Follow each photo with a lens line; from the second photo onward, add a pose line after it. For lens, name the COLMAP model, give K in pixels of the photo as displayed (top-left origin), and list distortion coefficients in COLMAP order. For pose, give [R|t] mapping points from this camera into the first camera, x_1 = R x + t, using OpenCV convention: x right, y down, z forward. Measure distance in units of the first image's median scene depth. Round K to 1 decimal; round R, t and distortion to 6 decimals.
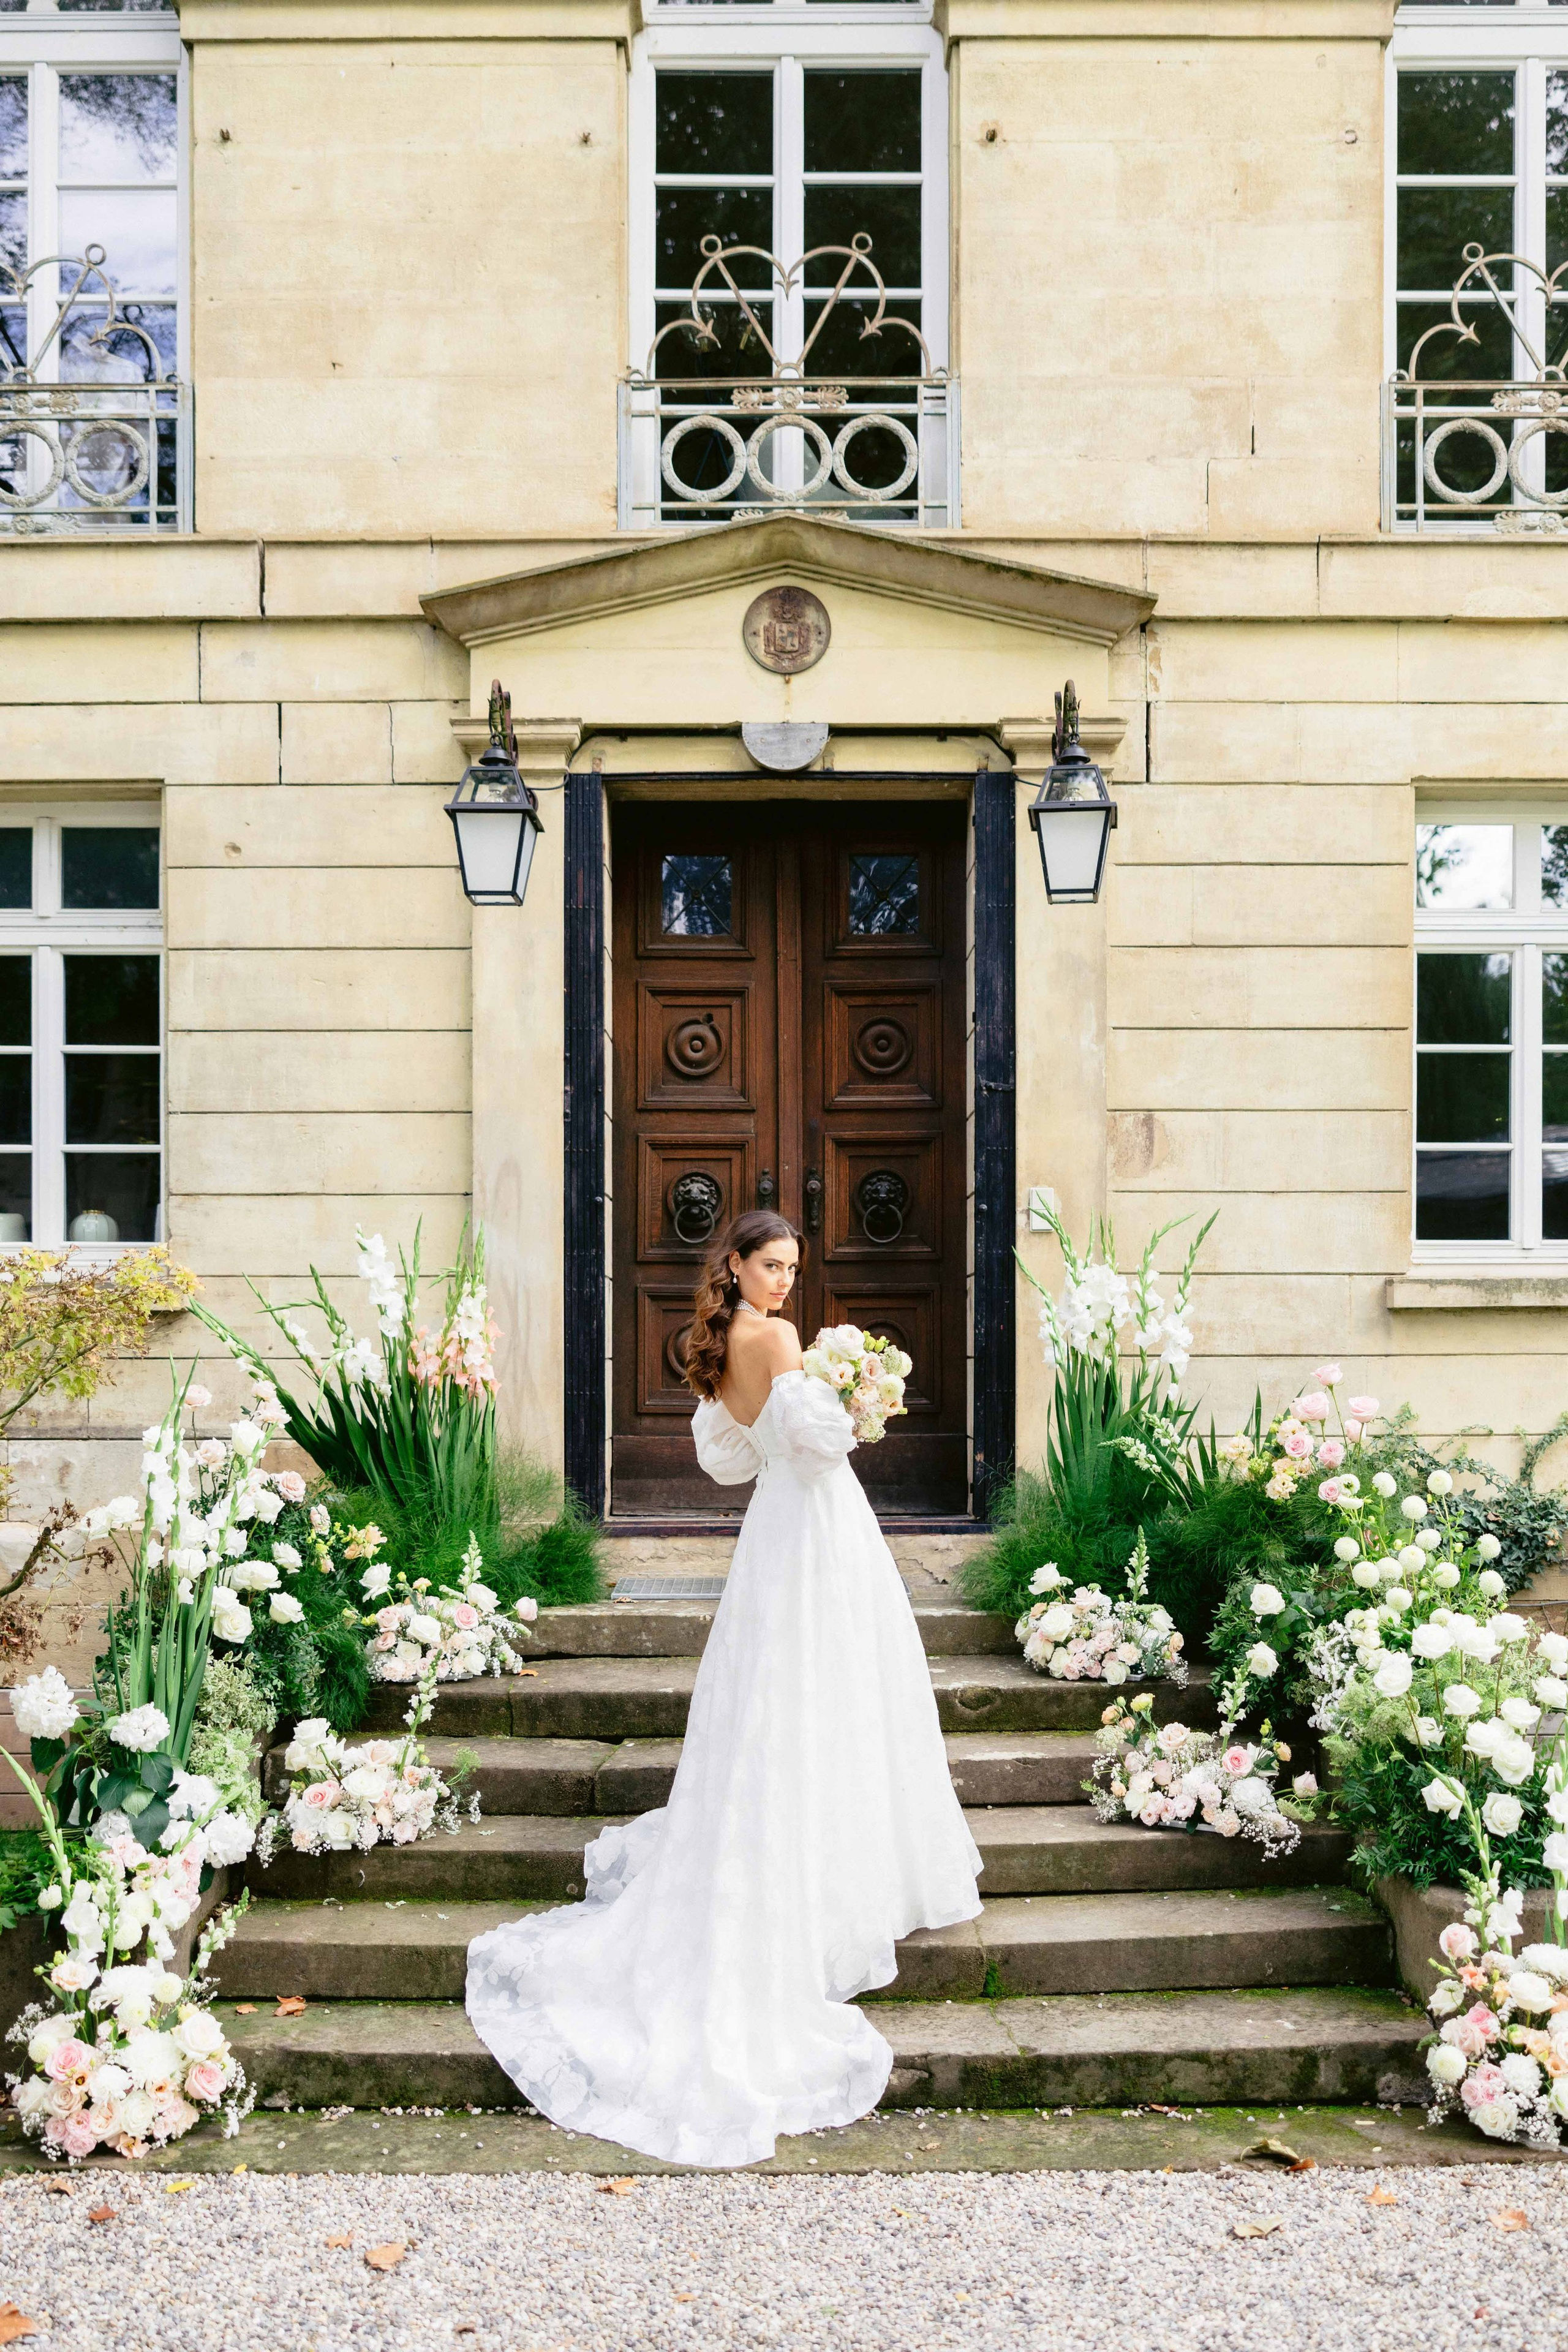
lens RADIAL K [[2094.9, 0, 781.5], [0, 2094.9, 1350.9], [0, 0, 1]] dist [-0.015956, 0.007734]
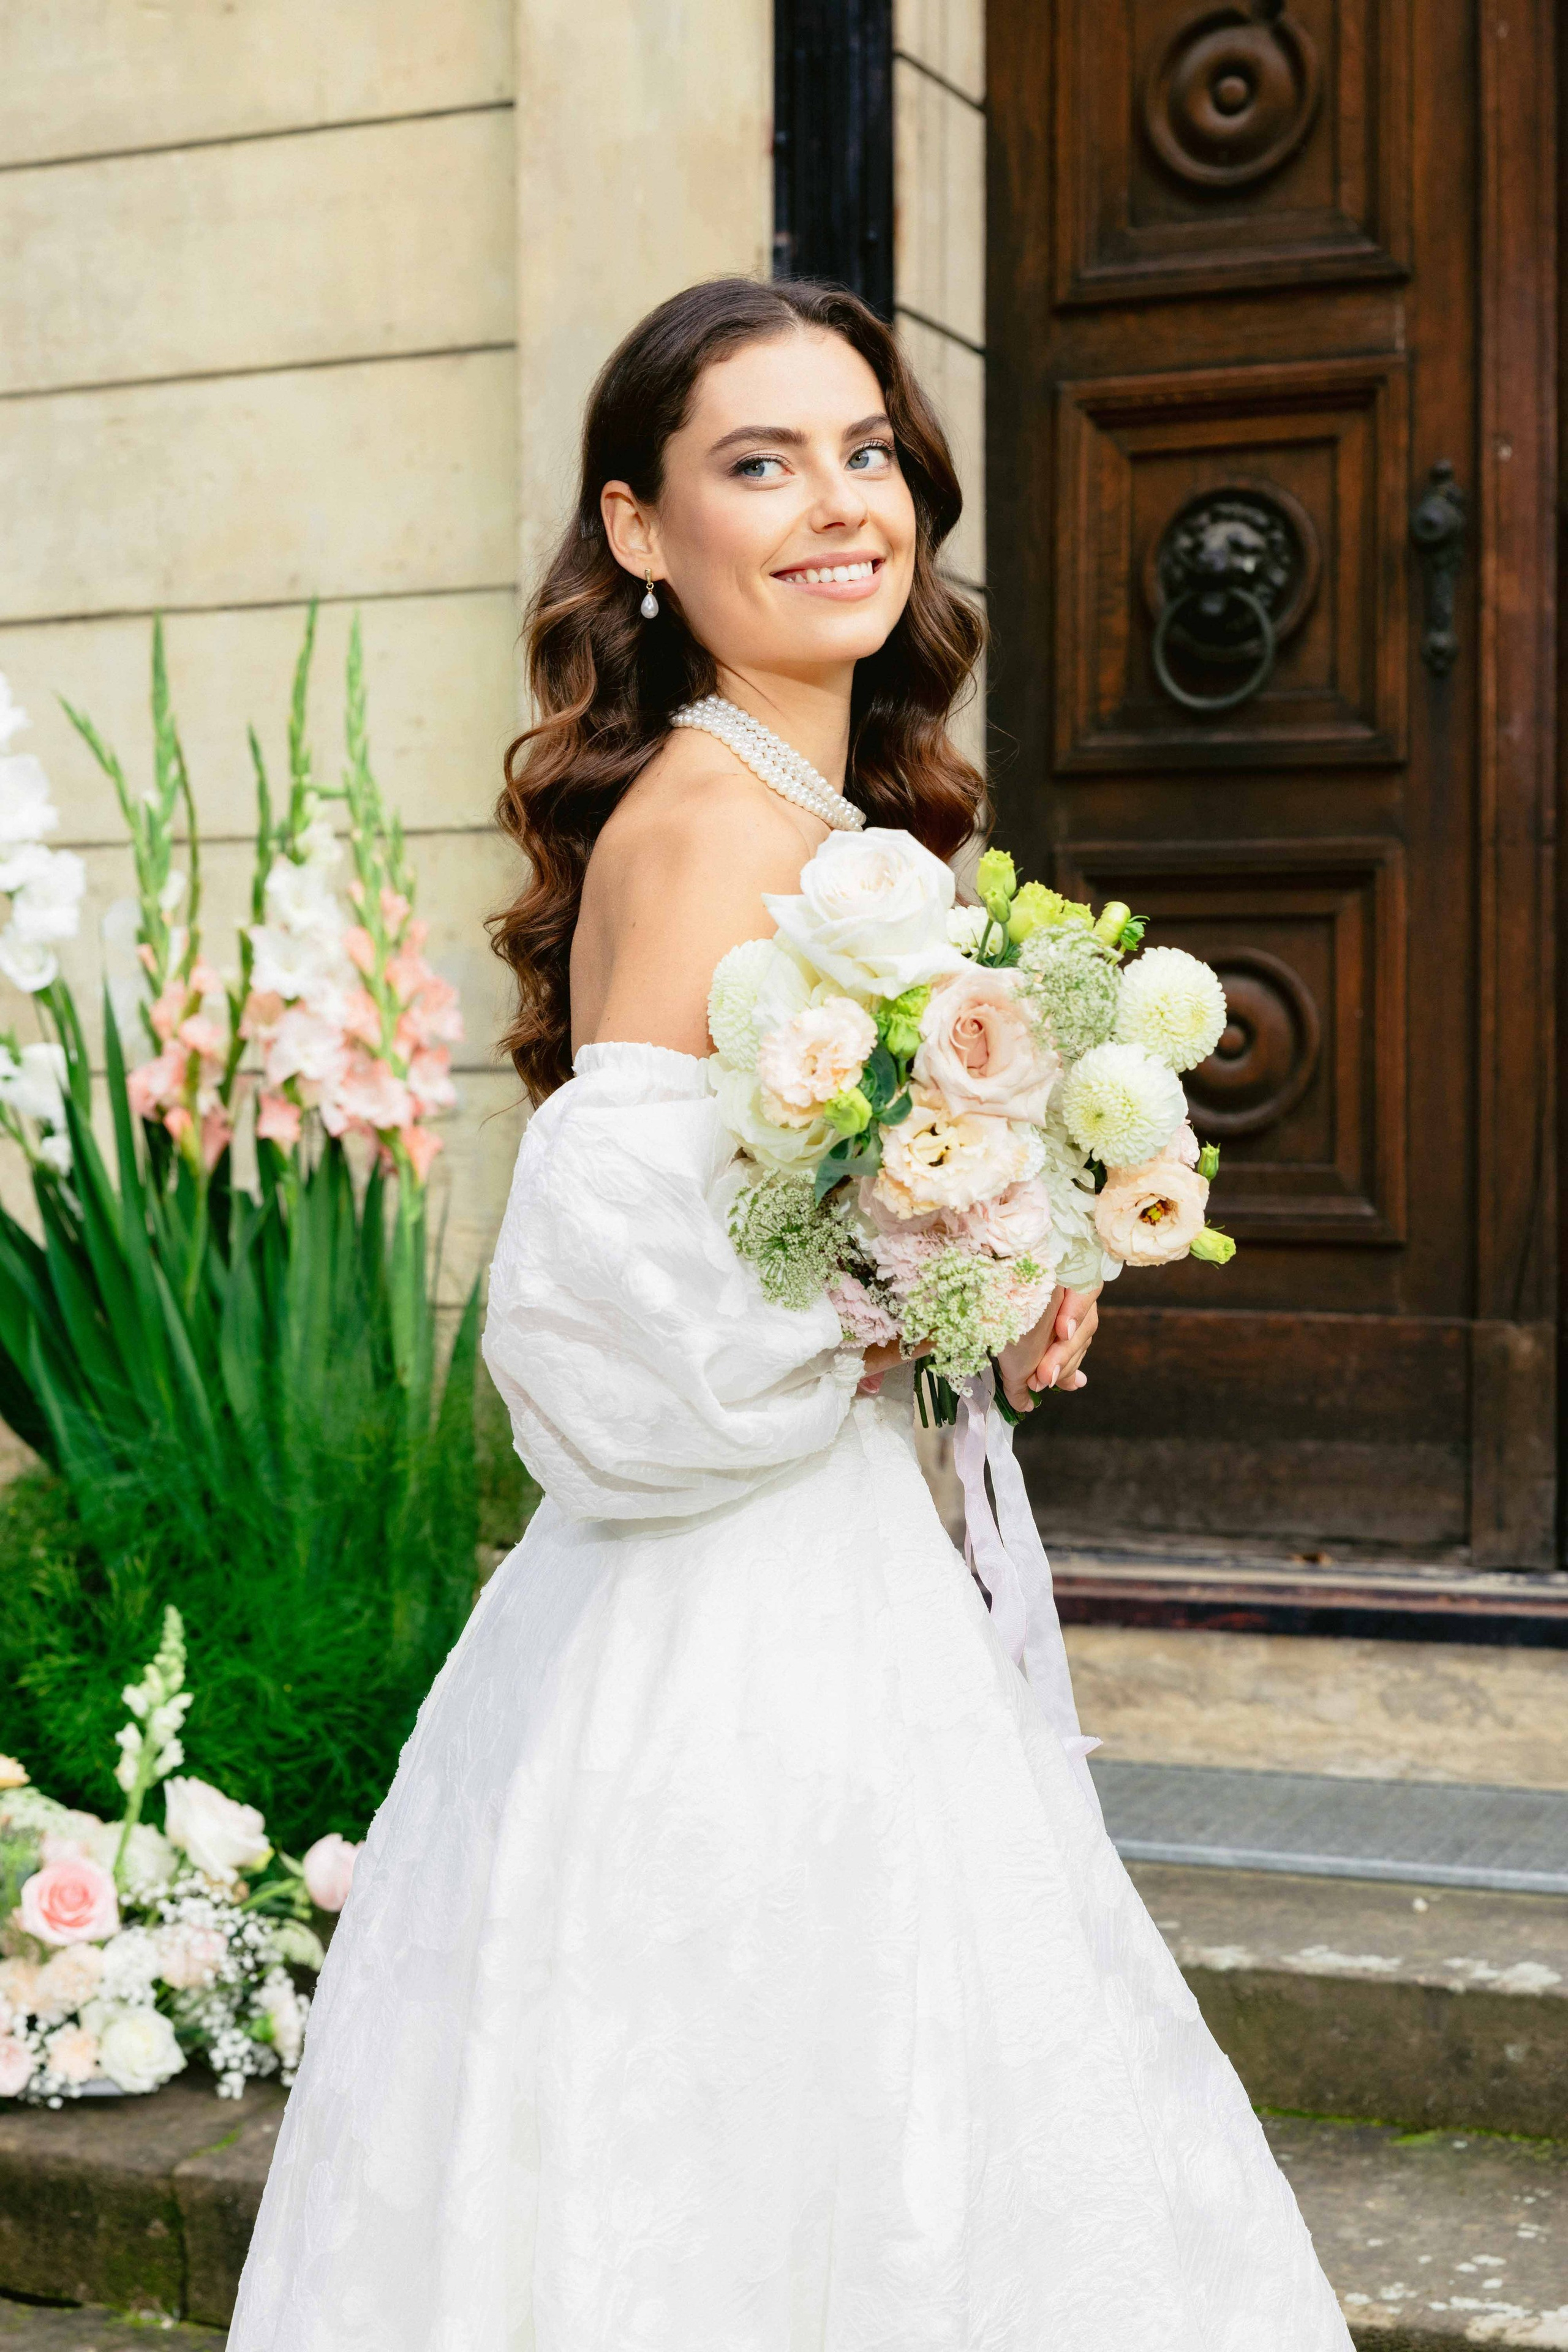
lens RADIAL K [[3668.3, 0, 761.8], [0, 3668.3, 1213.8], [0, 0, 1]] dist [-0.006735, 0.000000]
pose [[0.910521, 0.010324, -0.413334, 0.146096], [-0.000719, 0.999726, 0.023387, 0.014383], [0.413462, -0.020997, 0.910279, 0.523005]]
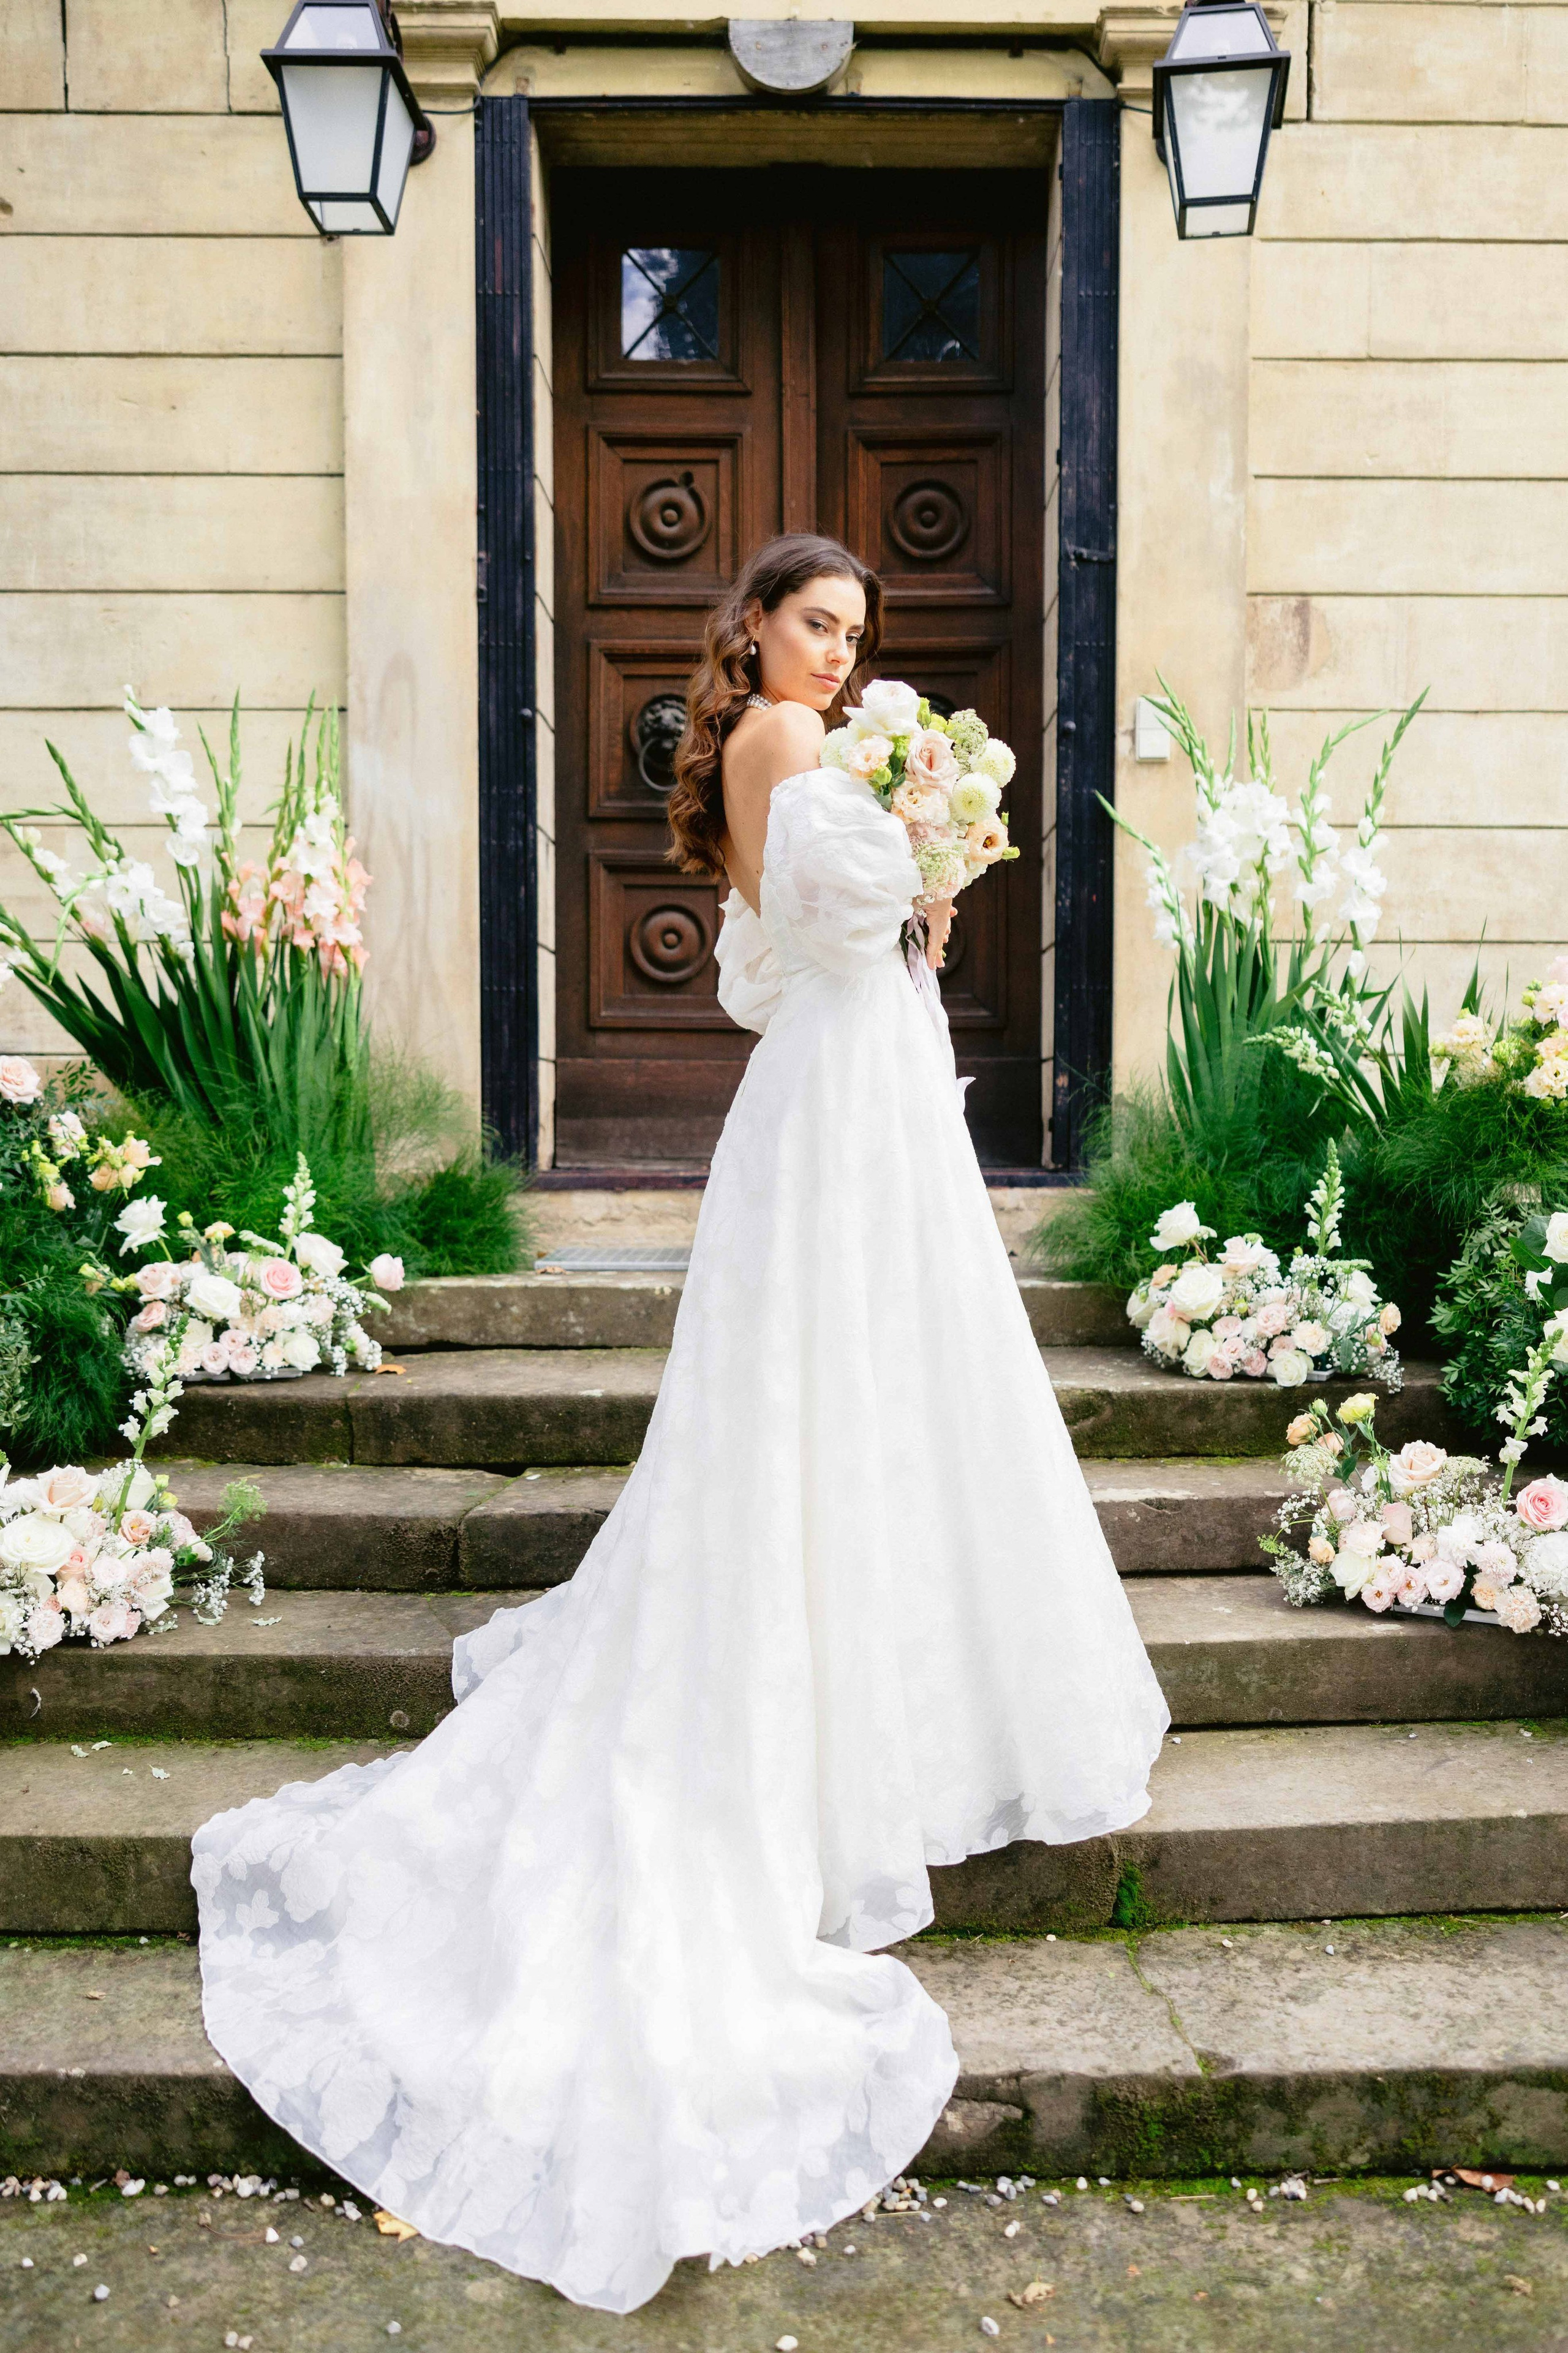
lens RADIAL K [[1892.1, 0, 833.1], [0, 1892.1, 1210.6], [0, 0, 1]] dist [0.011937, -0.016500]
pose [[0.999987, 0.002398, 0.004490, 0.015095], [-0.002574, 0.999211, 0.039638, 0.076457], [-0.004391, -0.039649, 0.999204, 0.388585]]
